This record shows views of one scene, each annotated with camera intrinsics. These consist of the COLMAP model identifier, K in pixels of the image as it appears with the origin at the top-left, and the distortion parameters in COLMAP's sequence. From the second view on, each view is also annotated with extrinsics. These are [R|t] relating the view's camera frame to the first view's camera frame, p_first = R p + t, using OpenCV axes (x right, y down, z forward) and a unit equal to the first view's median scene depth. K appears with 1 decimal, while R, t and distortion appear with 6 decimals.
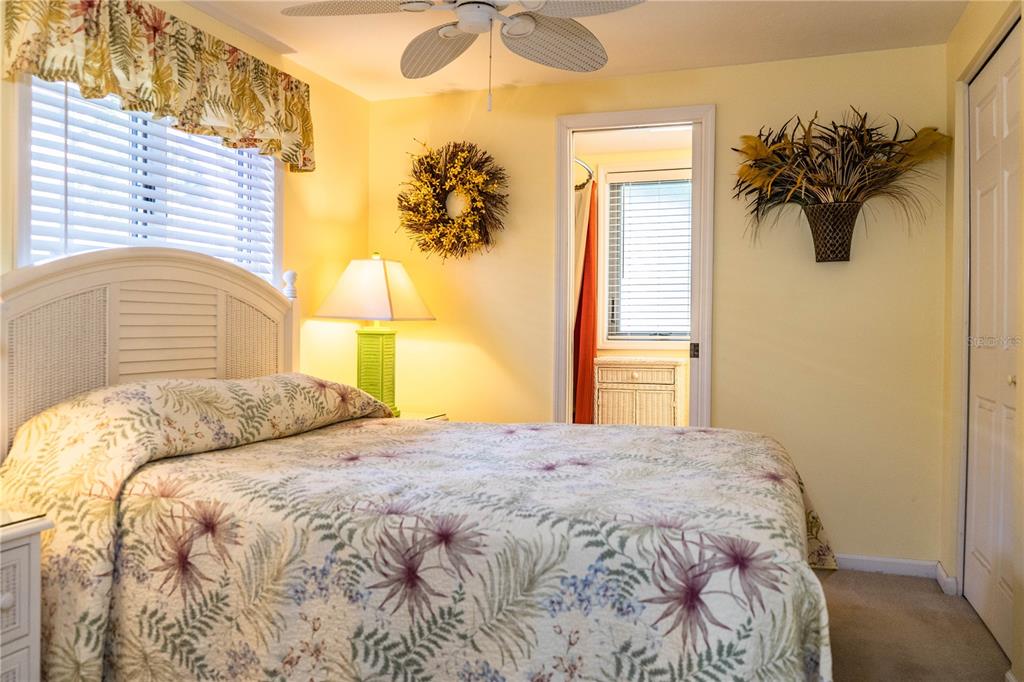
lens RADIAL K [[842.8, 0, 512.6], [0, 842.8, 338.3], [0, 0, 1]] dist [-0.000778, -0.000285]
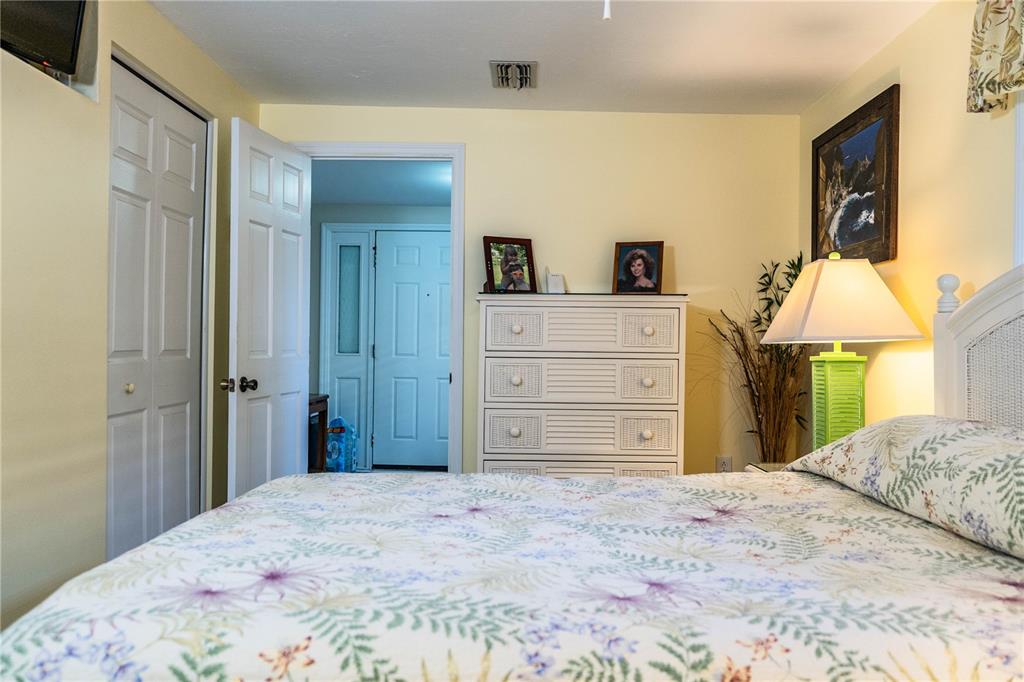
lens RADIAL K [[842.8, 0, 512.5], [0, 842.8, 341.7], [0, 0, 1]] dist [-0.000778, -0.000285]
pose [[-0.956634, -0.010633, -0.291097, 0.211244], [-0.011635, 0.999931, 0.001713, -0.016655], [0.291059, 0.005025, -0.956692, 1.595800]]
